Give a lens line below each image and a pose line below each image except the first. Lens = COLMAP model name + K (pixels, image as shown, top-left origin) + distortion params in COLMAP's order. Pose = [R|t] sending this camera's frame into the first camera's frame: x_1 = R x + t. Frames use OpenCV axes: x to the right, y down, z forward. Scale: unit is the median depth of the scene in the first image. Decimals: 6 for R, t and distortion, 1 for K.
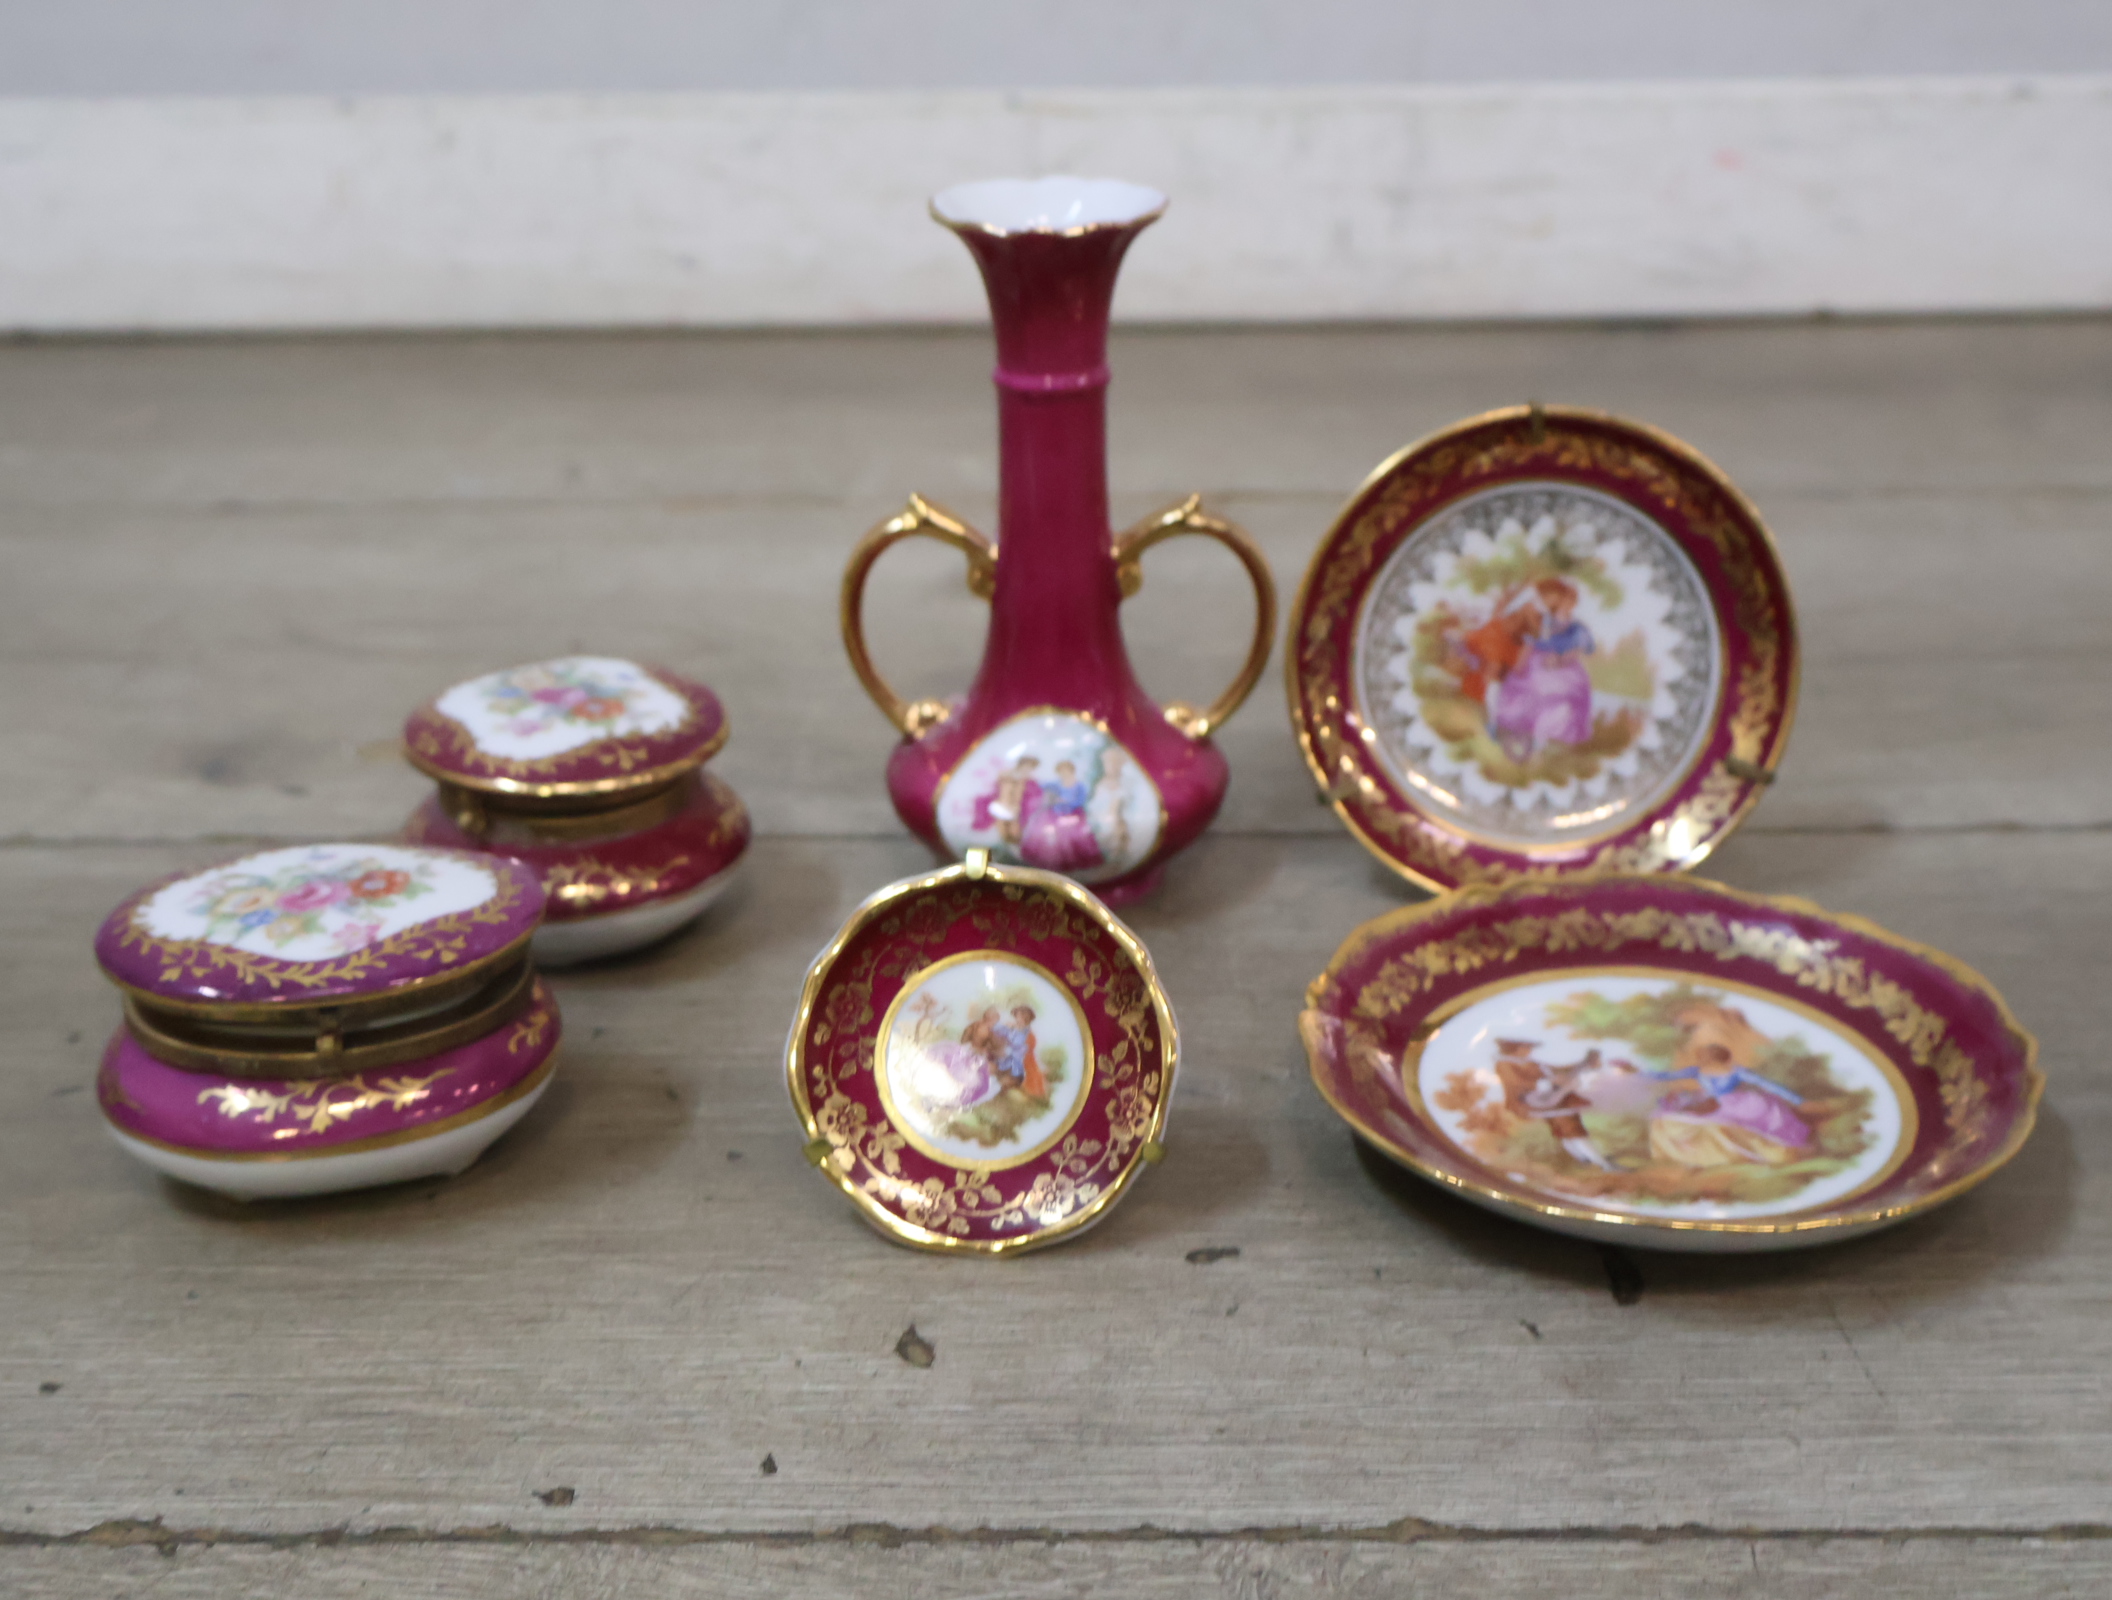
lens RADIAL K [[2652.8, 0, 1056.0], [0, 2652.8, 800.0], [0, 0, 1]] dist [0.018788, -0.030367]
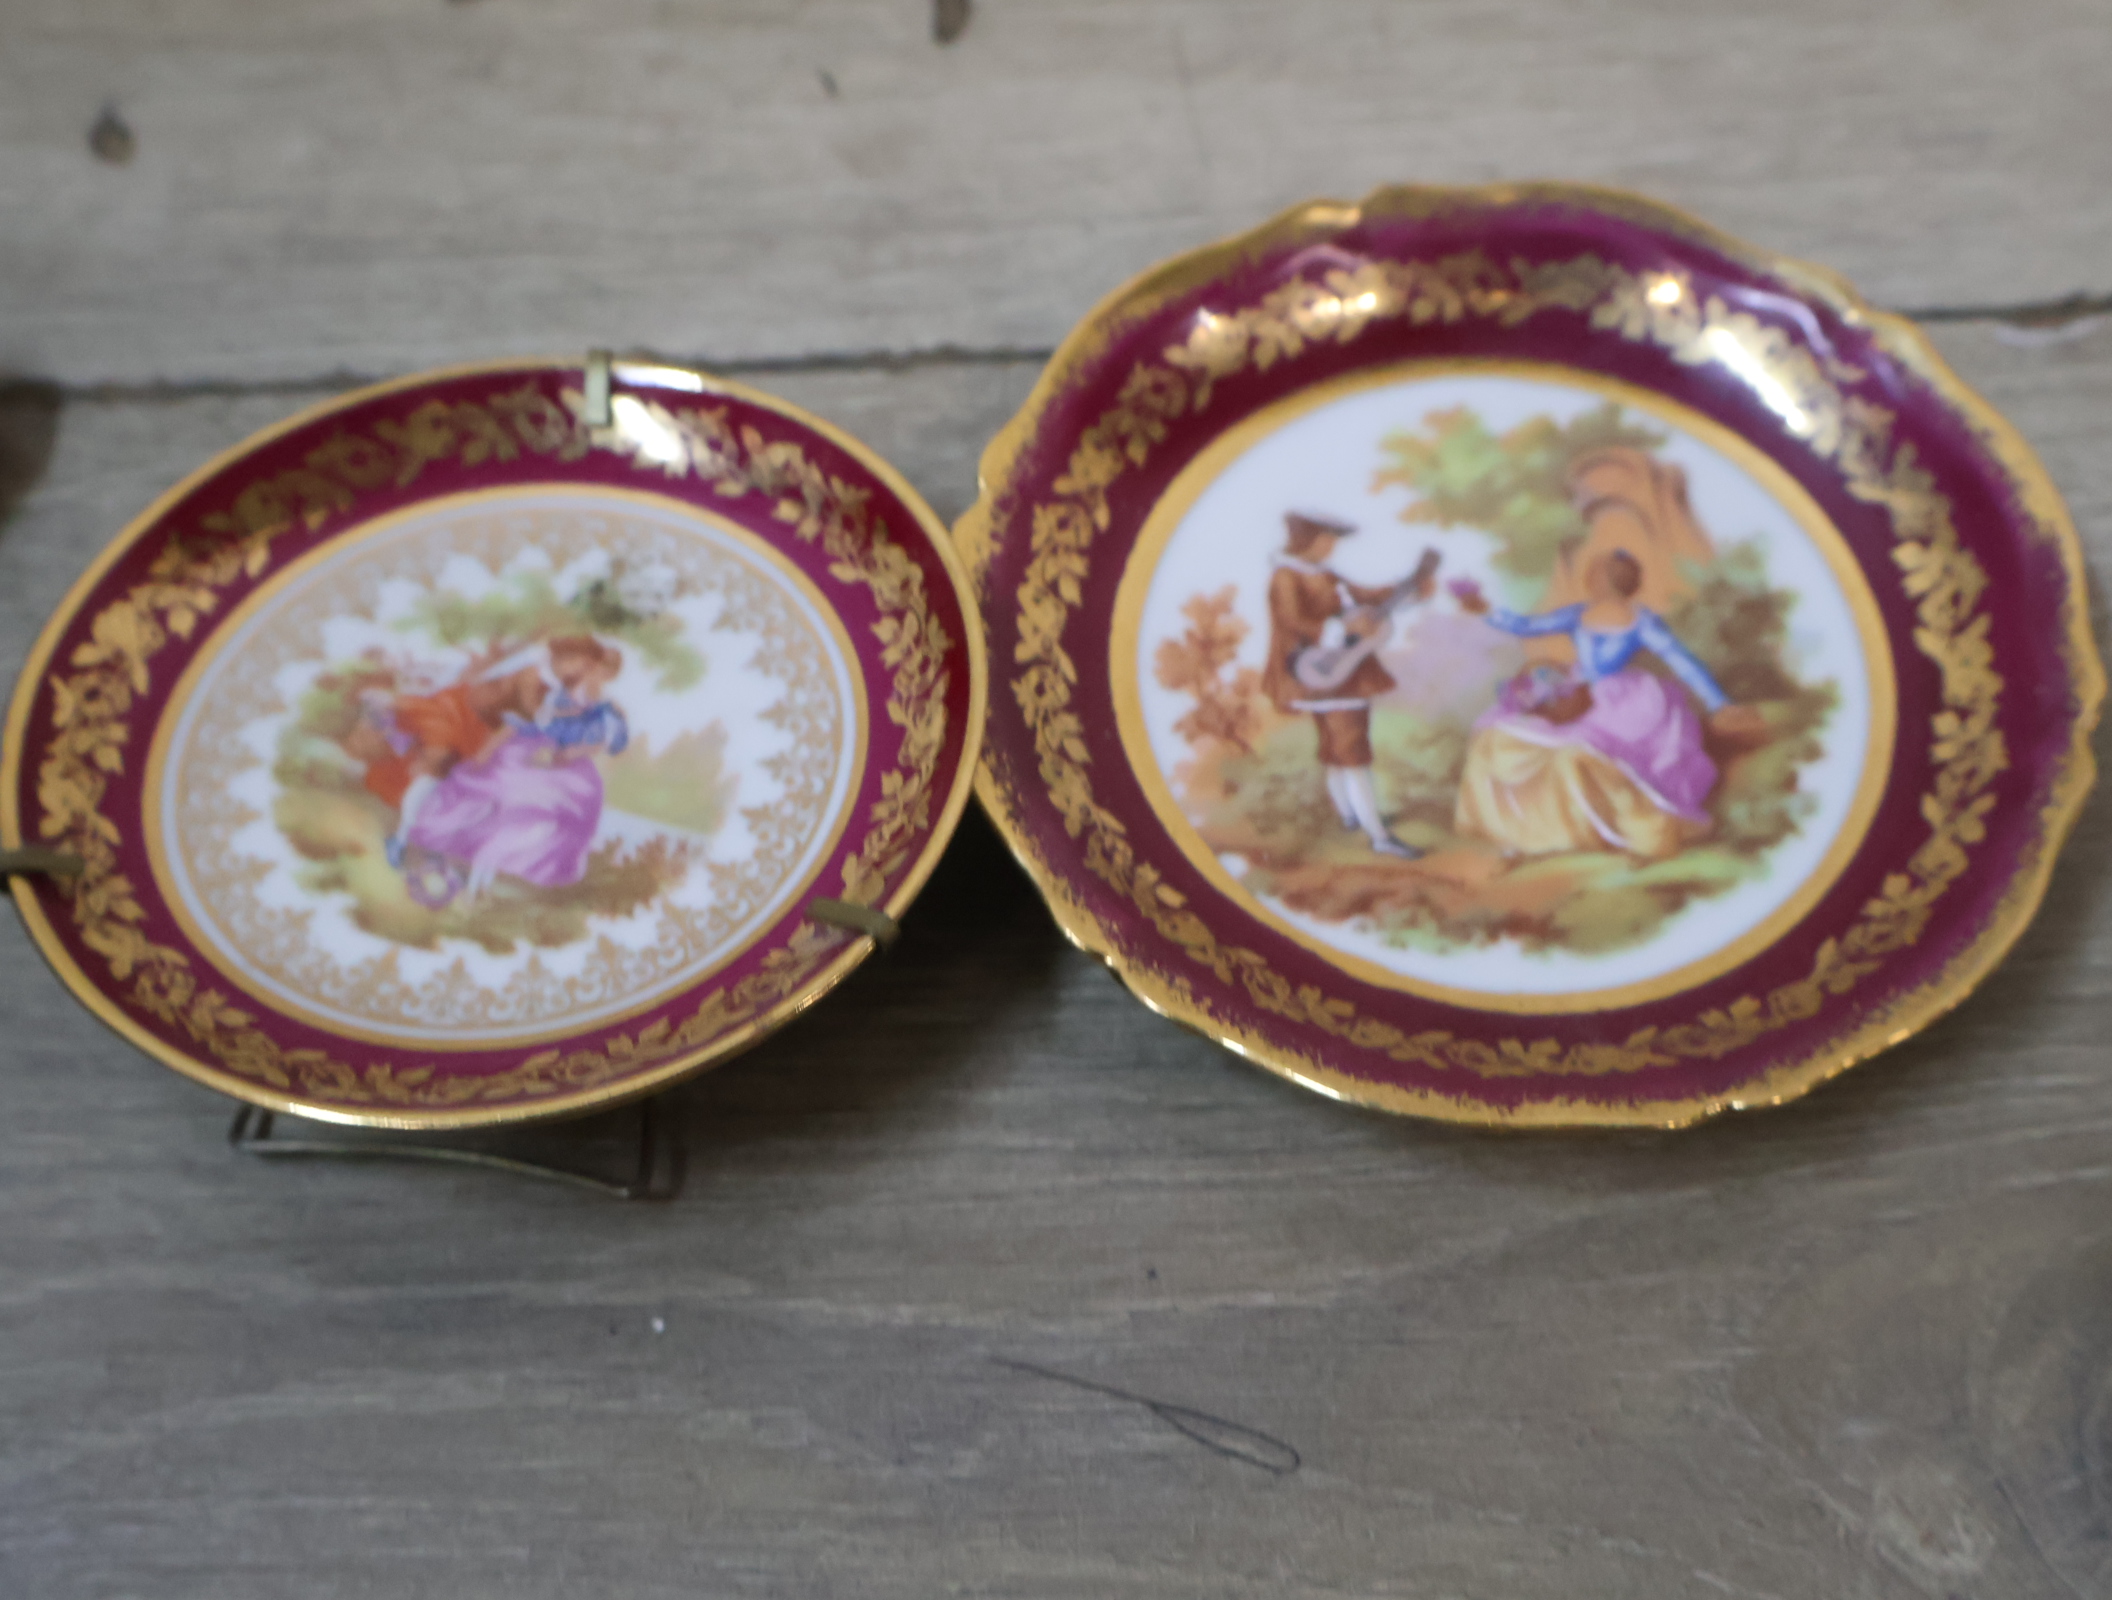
lens RADIAL K [[2652.8, 0, 1056.0], [0, 2652.8, 800.0], [0, 0, 1]] dist [0.018788, -0.030367]
pose [[0.996395, 0.070459, -0.047239, 0.152500], [-0.029363, 0.808917, 0.587189, -0.243428], [0.079586, -0.583685, 0.808071, 0.454917]]
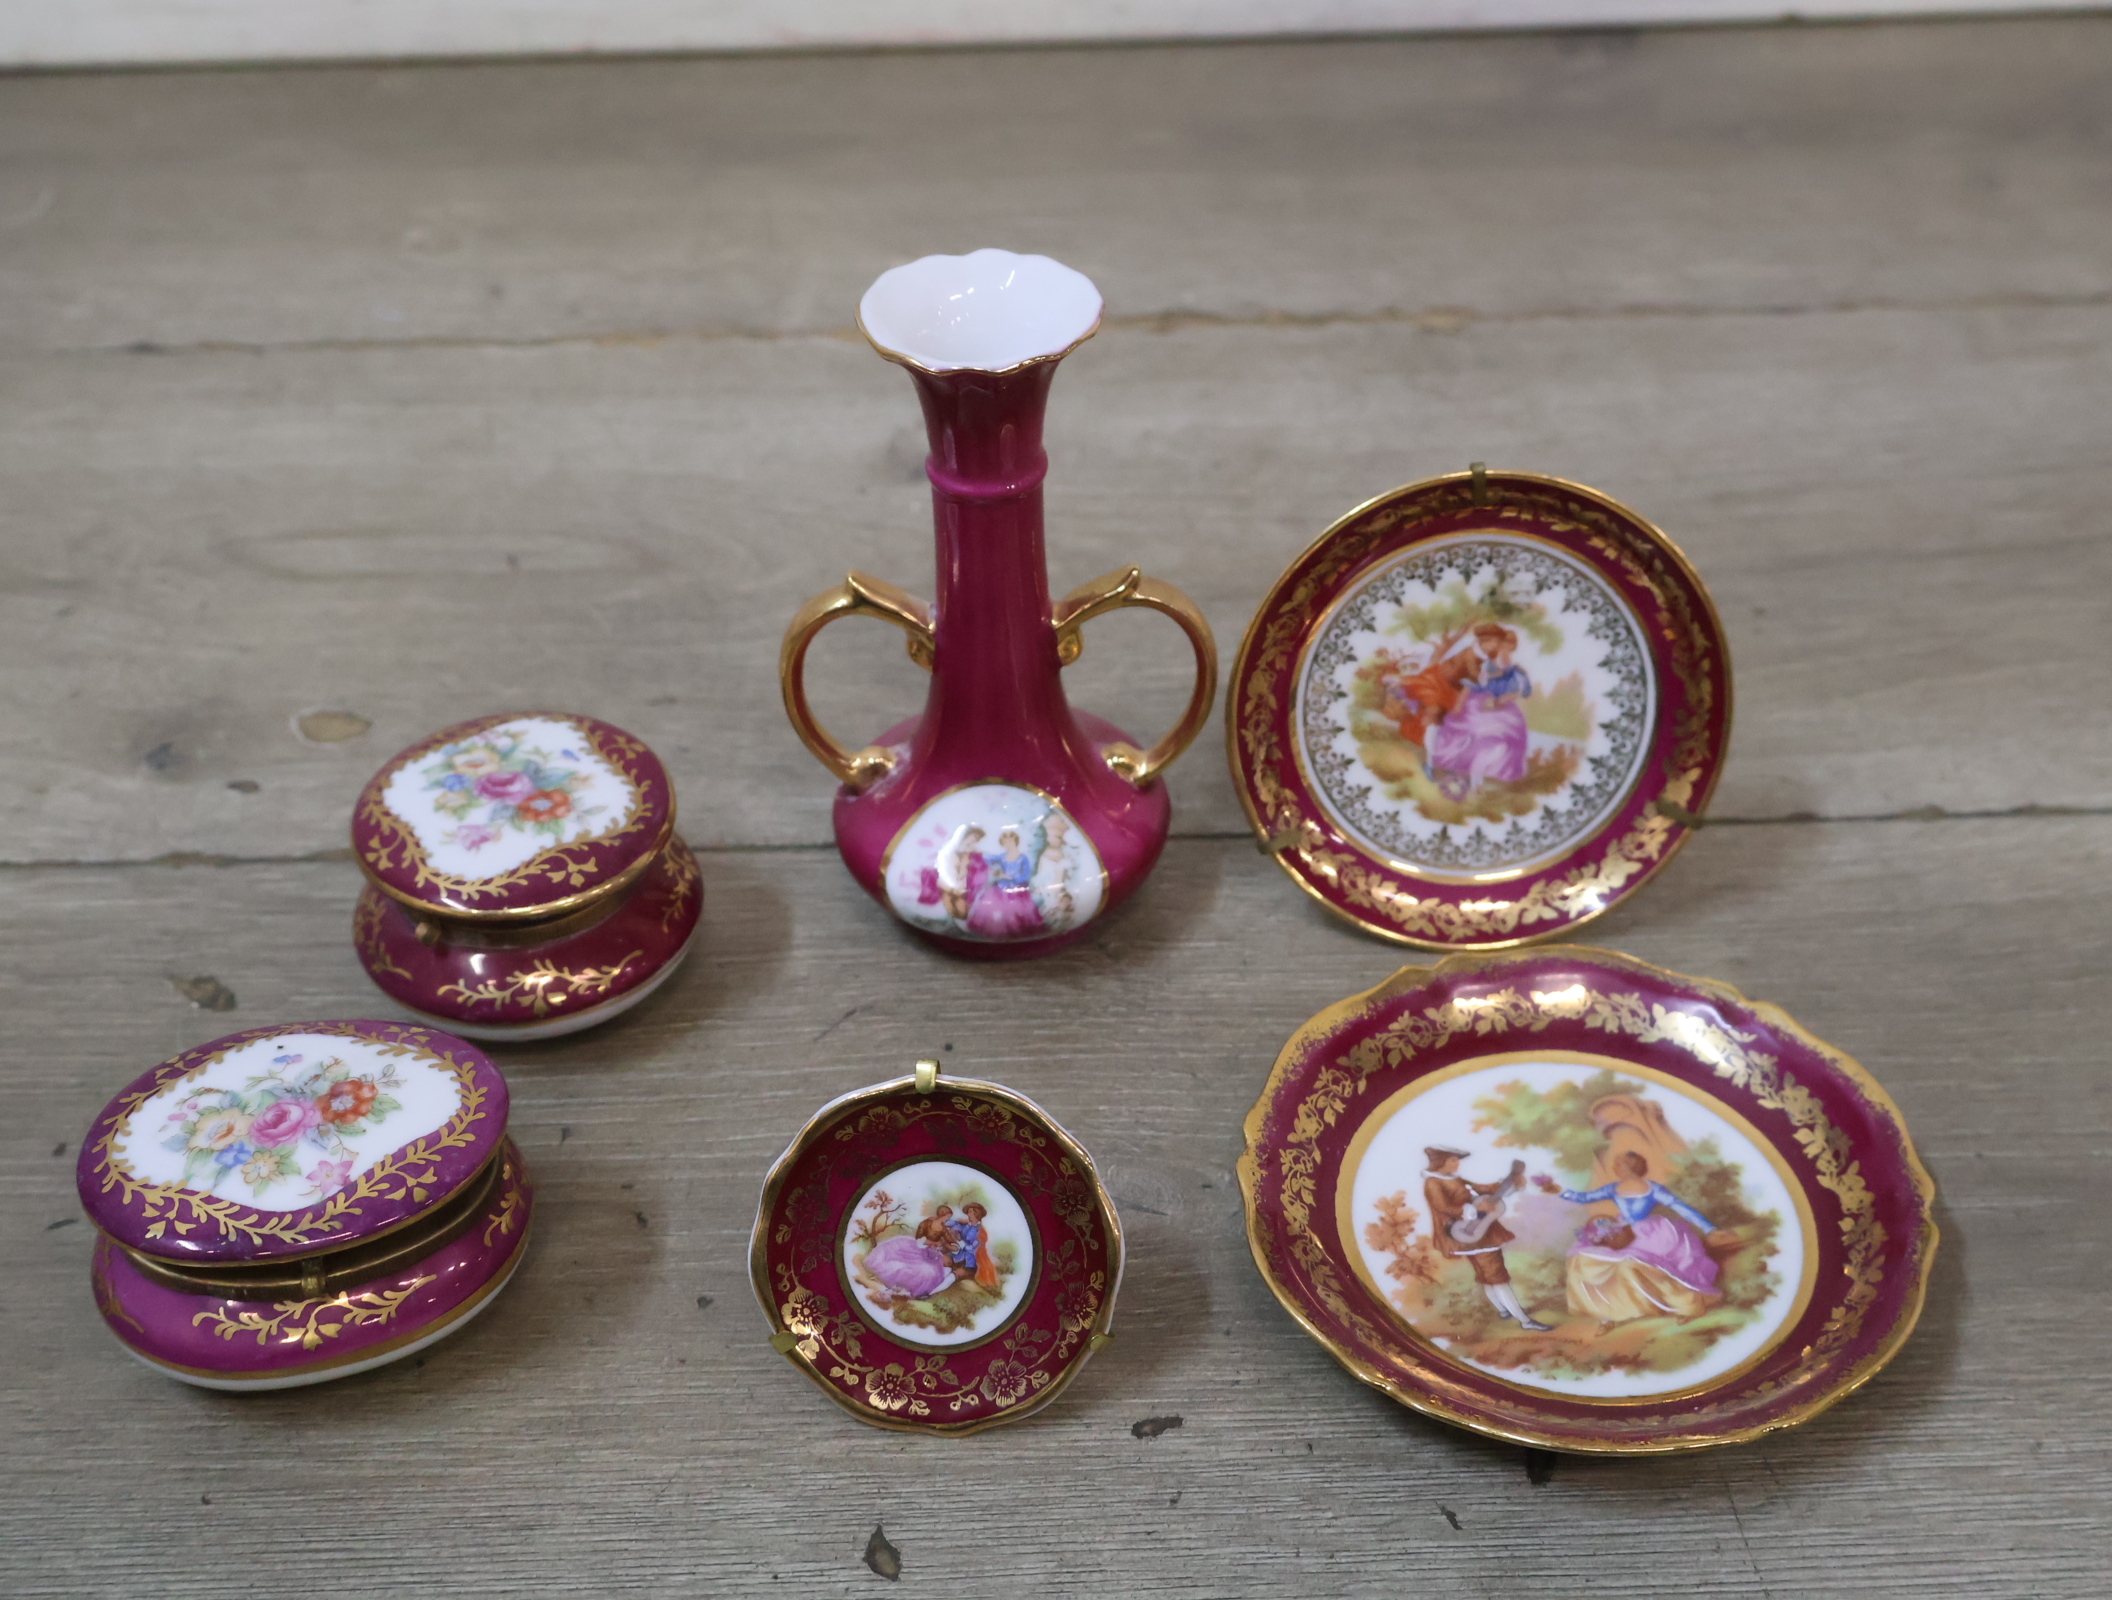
lens RADIAL K [[2634.3, 0, 1056.0], [0, 2634.3, 800.0], [0, 0, 1]] dist [0.011867, -0.020781]
pose [[0.999622, -0.022533, 0.015763, 0.006722], [0.017957, 0.968994, 0.246431, -0.318271], [-0.020827, -0.246055, 0.969032, 0.029434]]
